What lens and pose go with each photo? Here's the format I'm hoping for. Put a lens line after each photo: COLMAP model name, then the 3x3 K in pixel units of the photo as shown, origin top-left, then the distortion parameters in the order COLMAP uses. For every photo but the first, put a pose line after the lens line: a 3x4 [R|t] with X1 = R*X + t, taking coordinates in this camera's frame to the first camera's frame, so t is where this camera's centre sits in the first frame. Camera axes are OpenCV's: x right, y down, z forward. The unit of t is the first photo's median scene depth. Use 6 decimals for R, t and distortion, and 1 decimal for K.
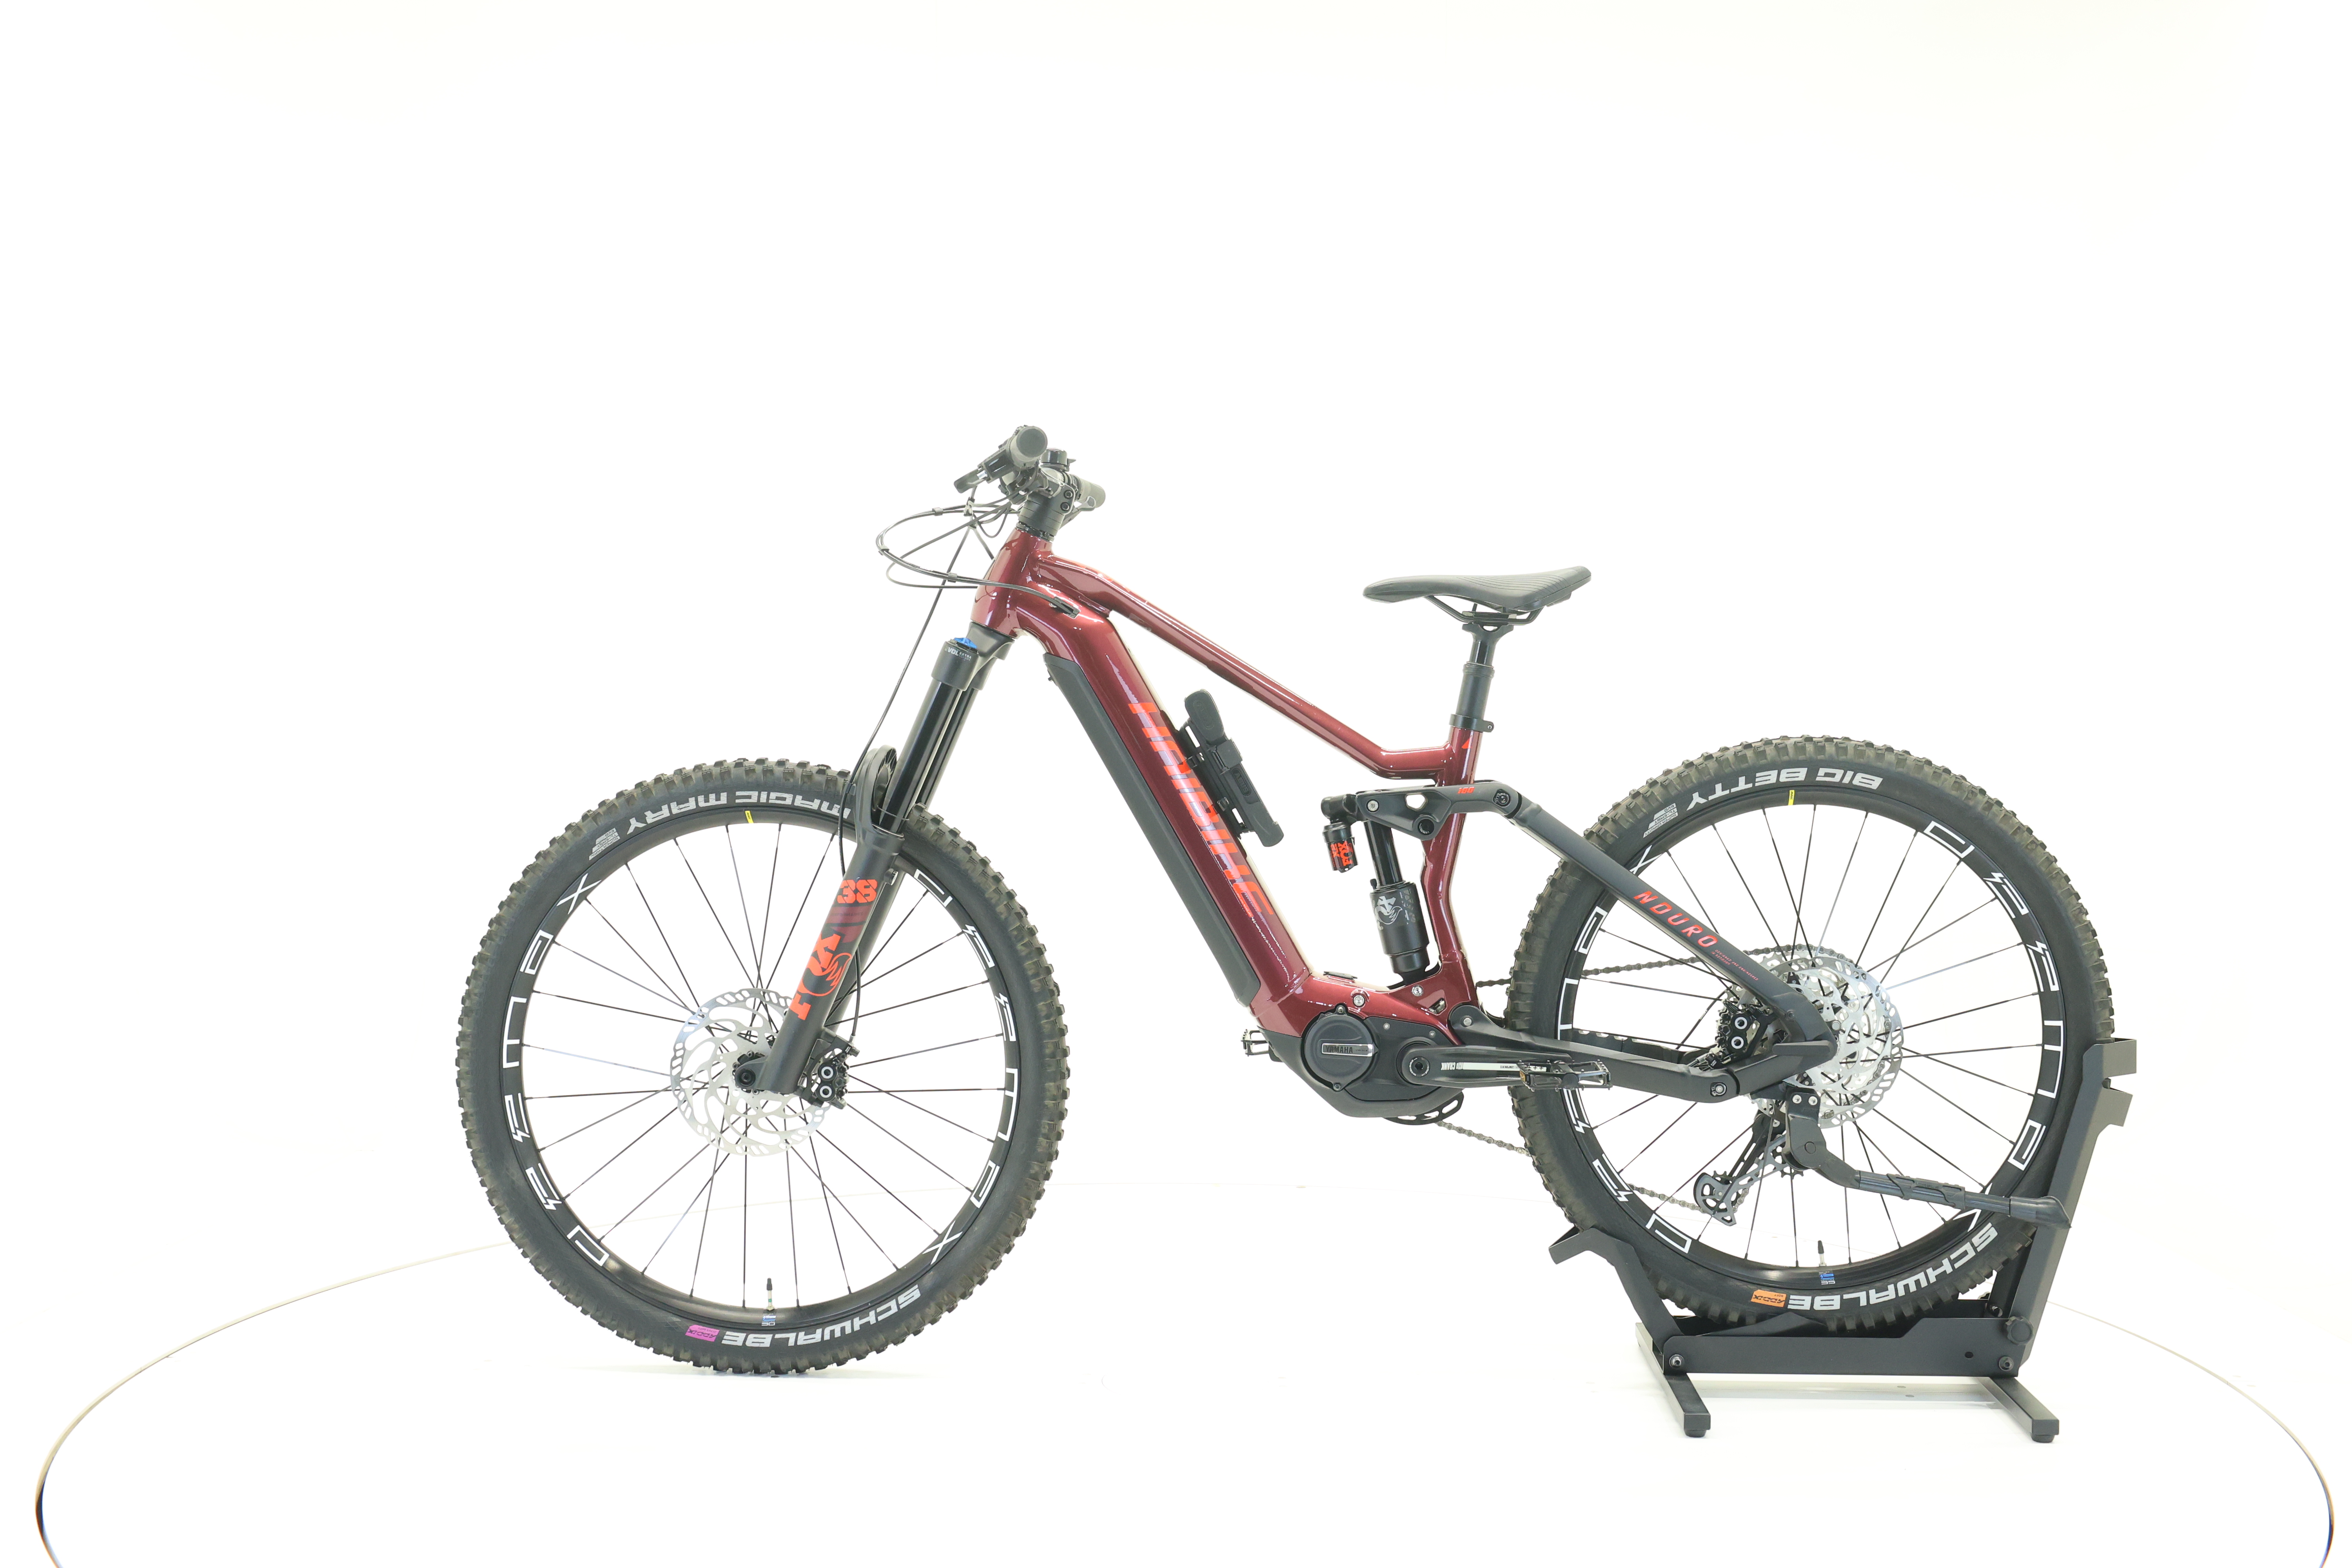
lens RADIAL K [[2464.9, 0, 1176.0], [0, 2464.9, 784.0], [0, 0, 1]] dist [0.005526, 0.002958]
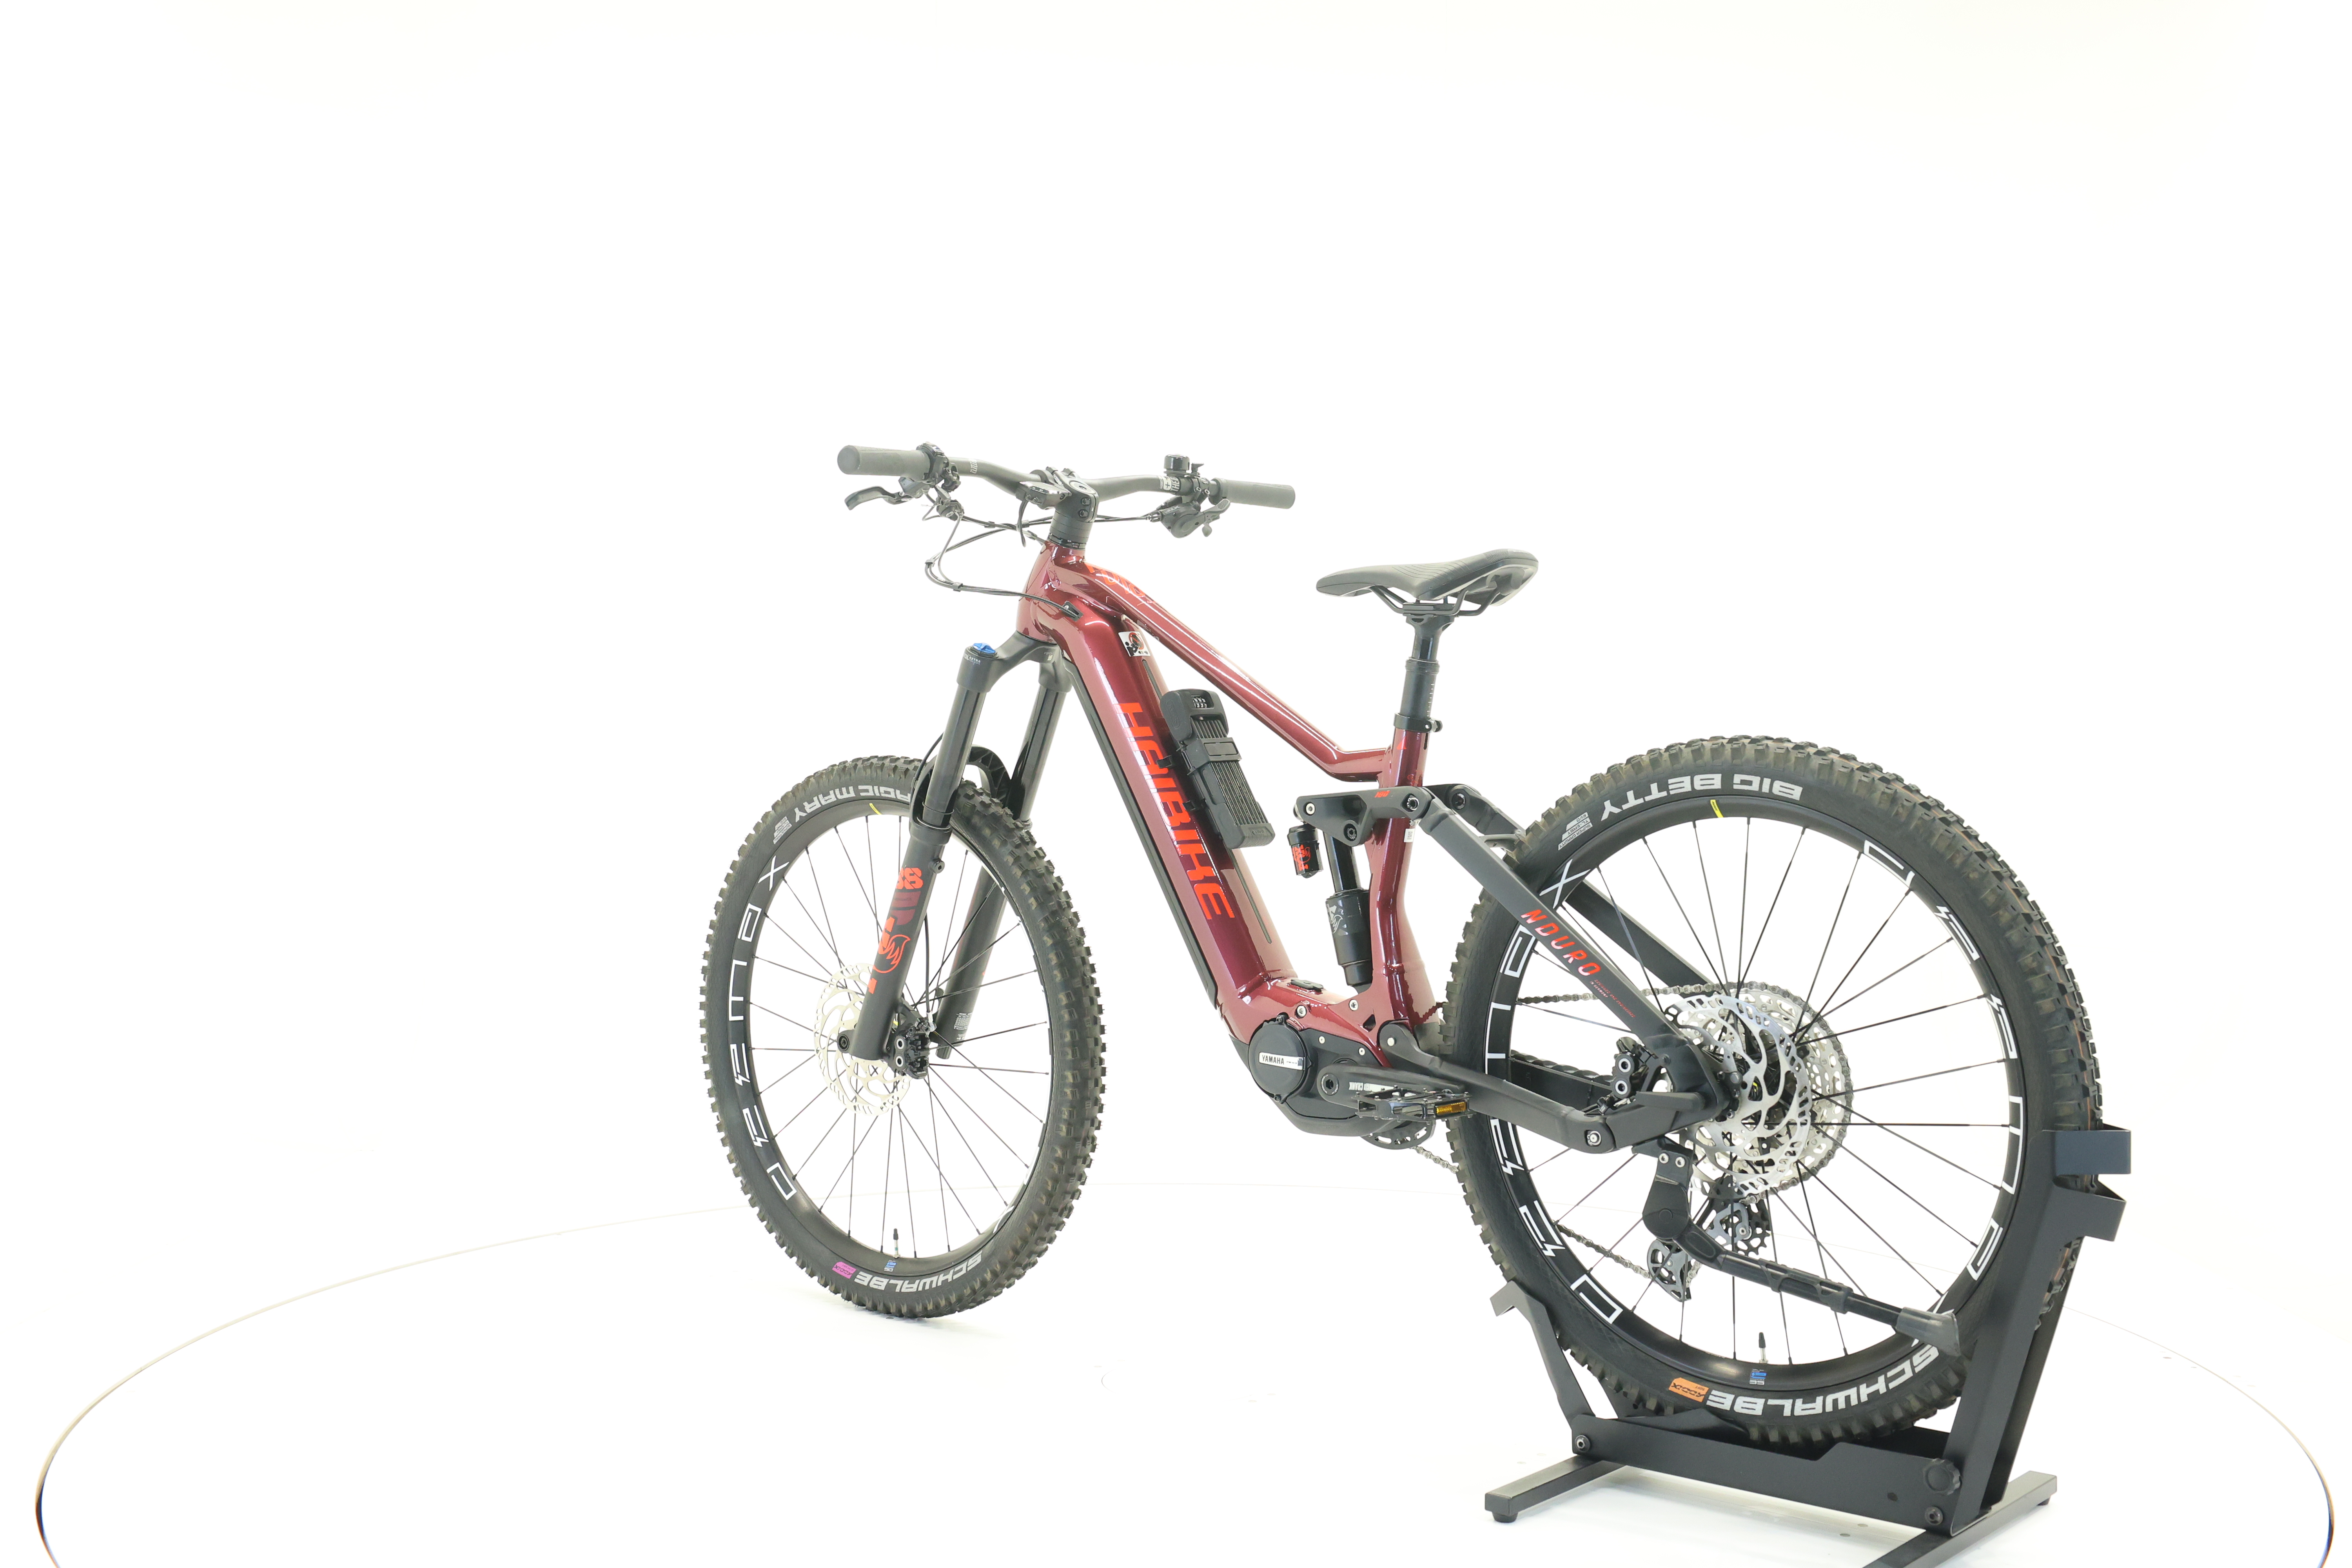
lens RADIAL K [[2475.5, 0, 1173.6], [0, 2475.5, 760.4], [0, 0, 1]] dist [0.004423, 0.005703]
pose [[0.792734, 0.006019, -0.609538, 0.617979], [-0.010793, 0.999933, -0.004164, -0.005460], [0.609472, 0.009880, 0.792746, 0.201078]]
